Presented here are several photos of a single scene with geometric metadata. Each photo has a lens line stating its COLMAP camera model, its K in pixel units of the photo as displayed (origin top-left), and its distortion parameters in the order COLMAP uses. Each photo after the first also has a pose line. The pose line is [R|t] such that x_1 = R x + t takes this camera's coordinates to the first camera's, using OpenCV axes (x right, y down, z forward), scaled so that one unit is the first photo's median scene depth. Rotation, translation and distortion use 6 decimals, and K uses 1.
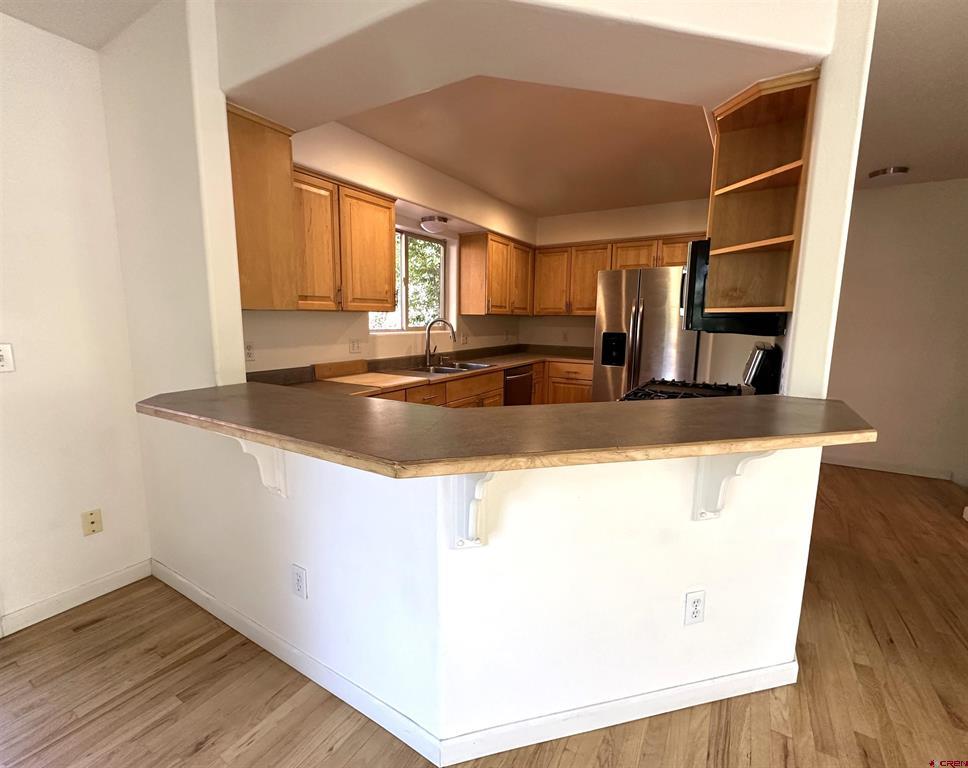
lens RADIAL K [[440.7, 0, 478.3], [0, 440.7, 383.1], [0, 0, 1]] dist [-0.003243, -0.000619]
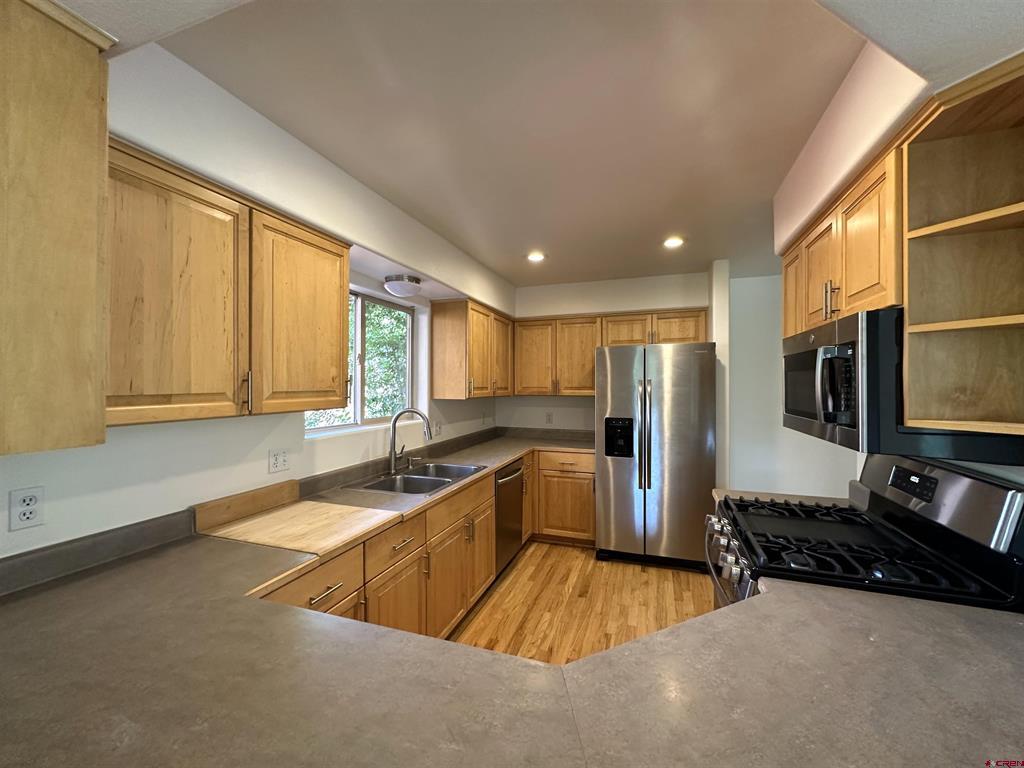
lens RADIAL K [[409.9, 0, 515.1], [0, 409.9, 383.3], [0, 0, 1]] dist [-0.002733, 0.000306]
pose [[0.977139, -0.009969, 0.212368, -0.057841], [0.041350, 0.988736, -0.143844, -0.078670], [-0.208542, 0.149337, 0.966545, 0.279265]]
